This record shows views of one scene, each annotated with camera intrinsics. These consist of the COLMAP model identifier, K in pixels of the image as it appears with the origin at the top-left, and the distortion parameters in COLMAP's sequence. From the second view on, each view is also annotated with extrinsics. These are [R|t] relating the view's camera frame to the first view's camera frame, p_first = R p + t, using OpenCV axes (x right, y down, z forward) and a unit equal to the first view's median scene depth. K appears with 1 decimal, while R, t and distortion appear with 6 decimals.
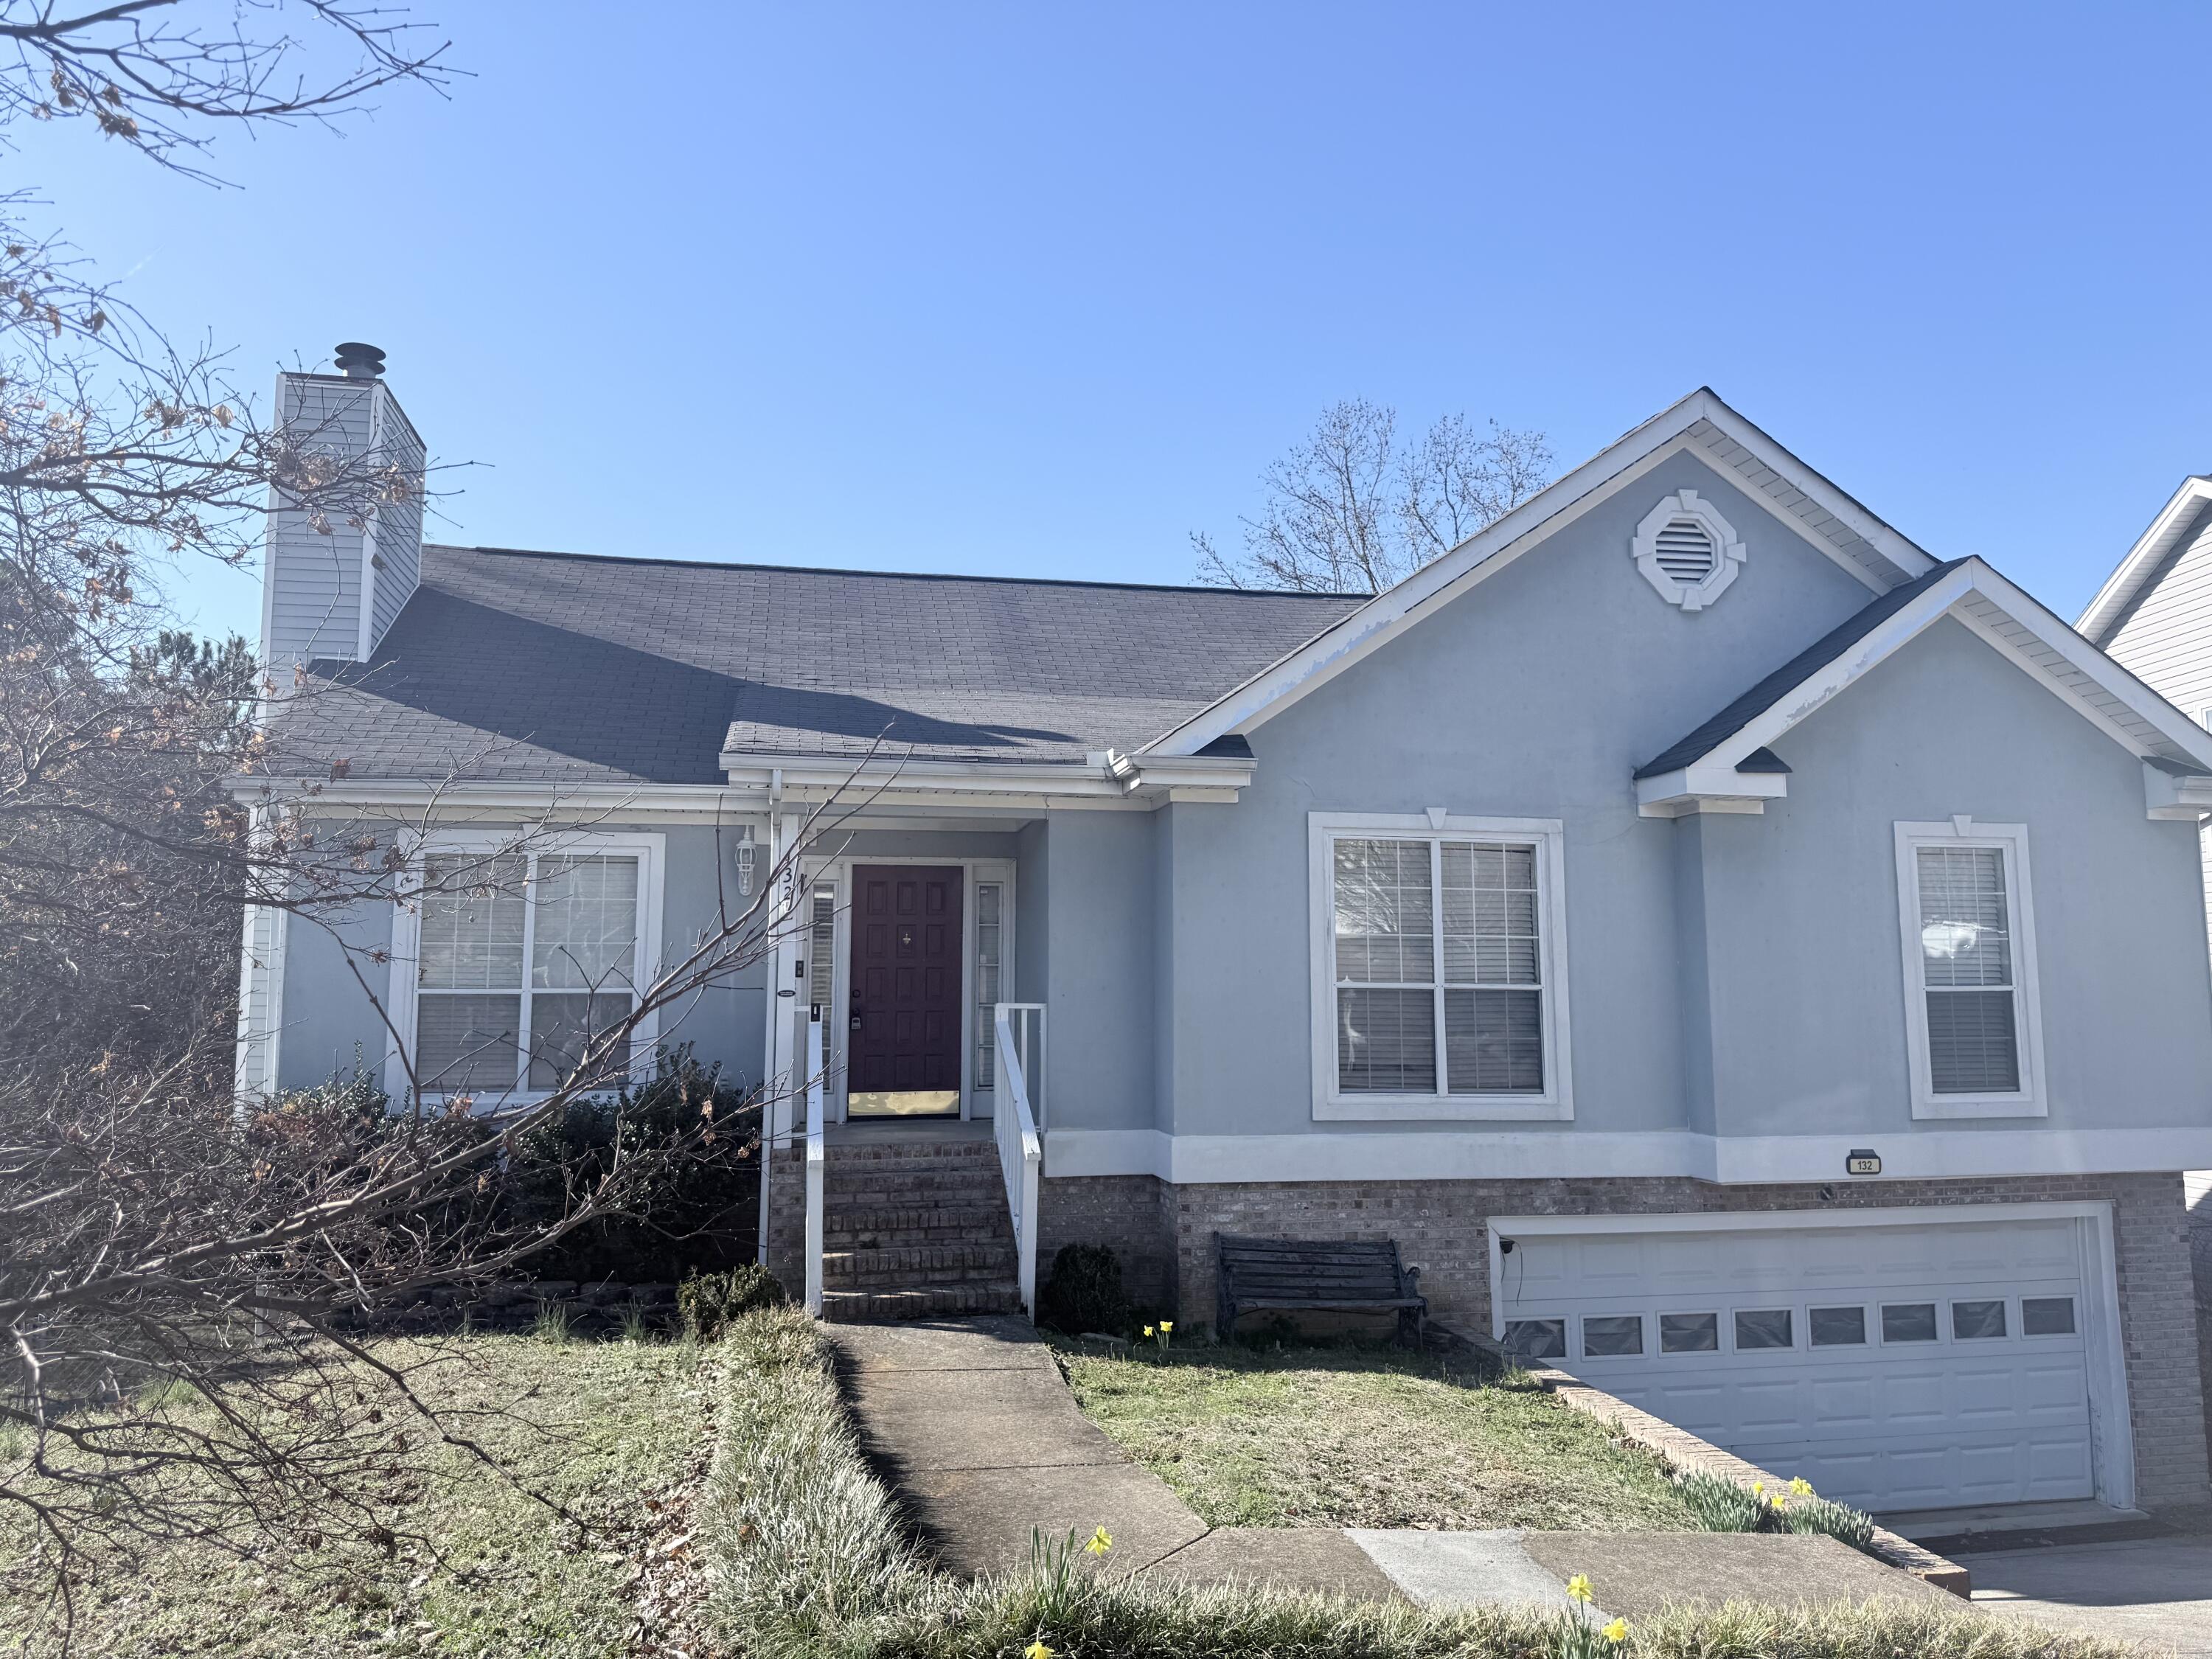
lens RADIAL K [[1581.1, 0, 1106.3], [0, 1581.1, 817.5], [0, 0, 1]] dist [0.047294, -0.044148]
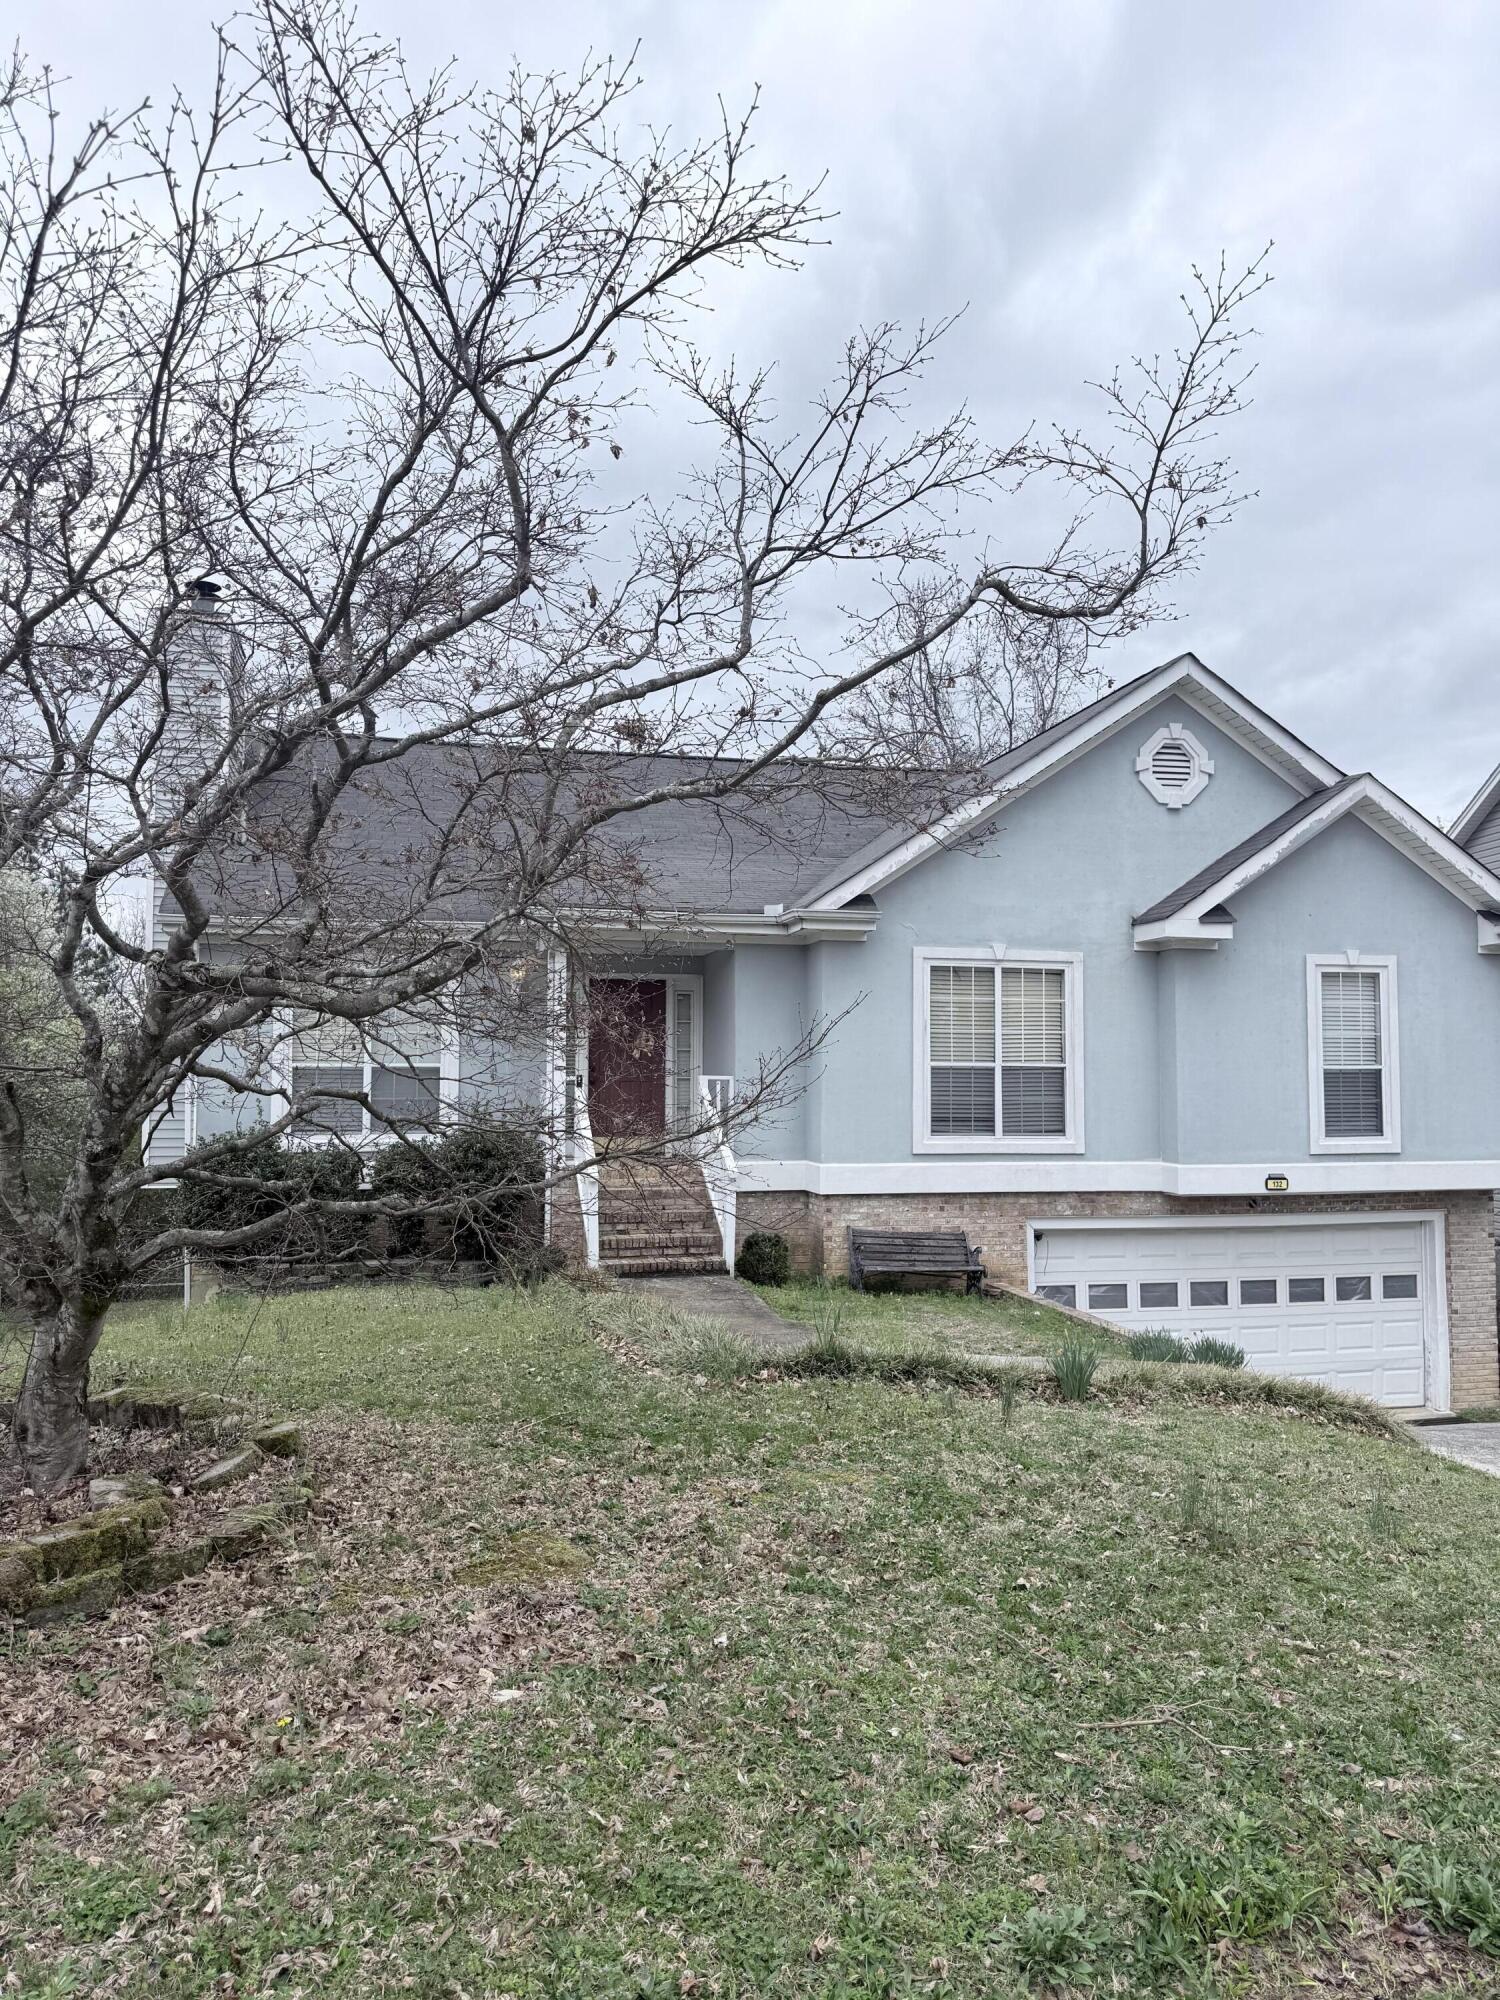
lens RADIAL K [[1429.6, 0, 738.6], [0, 1429.6, 995.3], [0, 0, 1]] dist [0.047294, -0.044148]
pose [[0.999382, 0.005537, 0.034724, -0.076237], [-0.007586, 0.998219, 0.059165, -0.034263], [-0.034335, -0.059392, 0.997644, -0.311692]]
